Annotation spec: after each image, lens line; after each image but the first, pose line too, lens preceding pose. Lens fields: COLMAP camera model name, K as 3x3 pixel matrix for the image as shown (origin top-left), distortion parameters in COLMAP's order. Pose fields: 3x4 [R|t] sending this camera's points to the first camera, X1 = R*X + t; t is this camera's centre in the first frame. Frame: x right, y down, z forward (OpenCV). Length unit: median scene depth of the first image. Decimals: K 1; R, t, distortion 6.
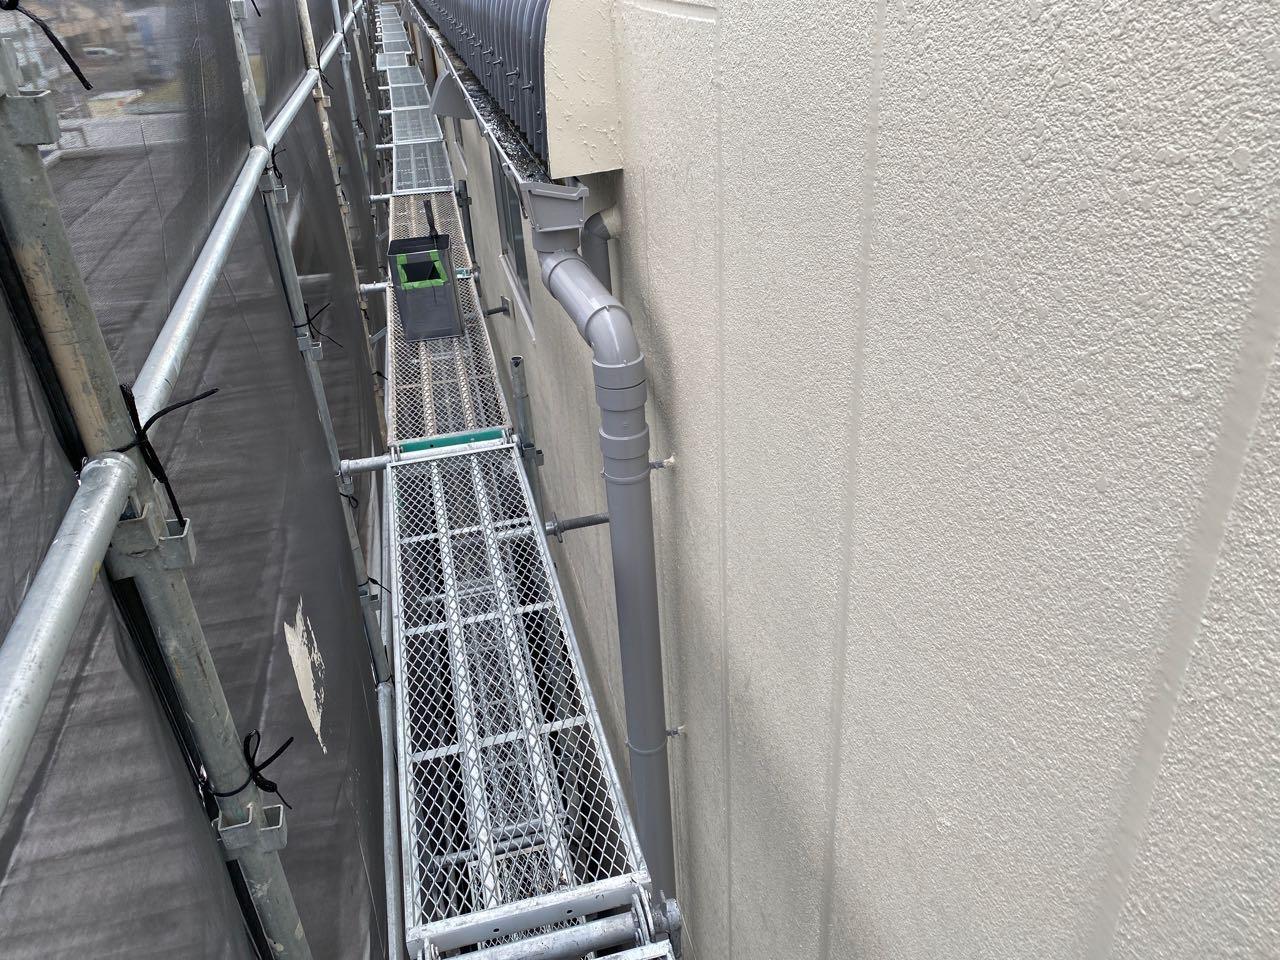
lens RADIAL K [[967.6, 0, 639.7], [0, 967.6, 479.6], [0, 0, 1]] dist [0.008707, -0.039163]
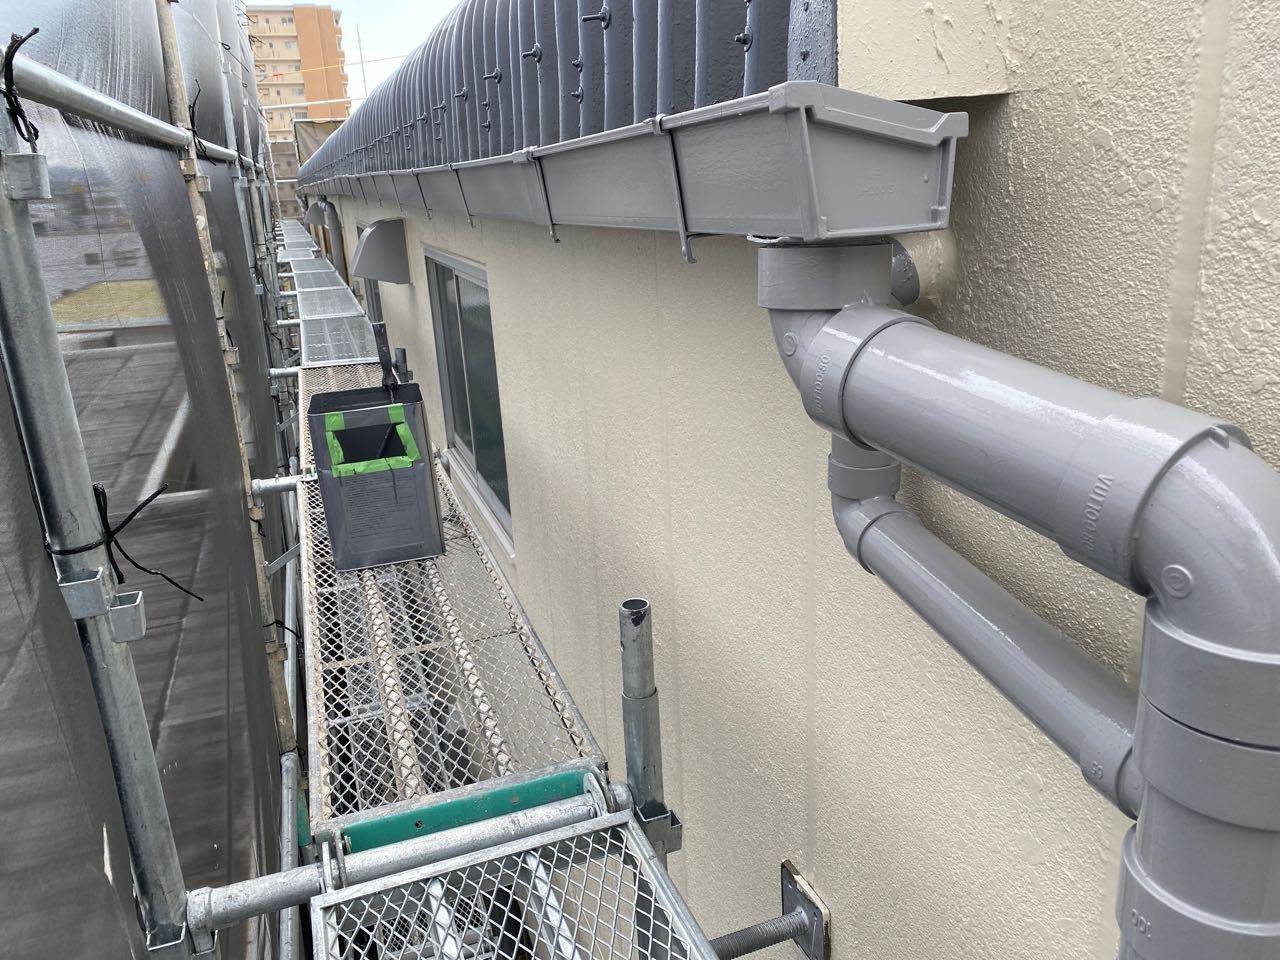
lens RADIAL K [[967.6, 0, 642.9], [0, 967.6, 482.5], [0, 0, 1]] dist [0.008707, -0.039163]
pose [[0.993550, -0.028663, 0.109714, -0.134826], [0.051405, 0.976248, -0.210468, -0.071948], [-0.101076, 0.214750, 0.971425, 0.465187]]
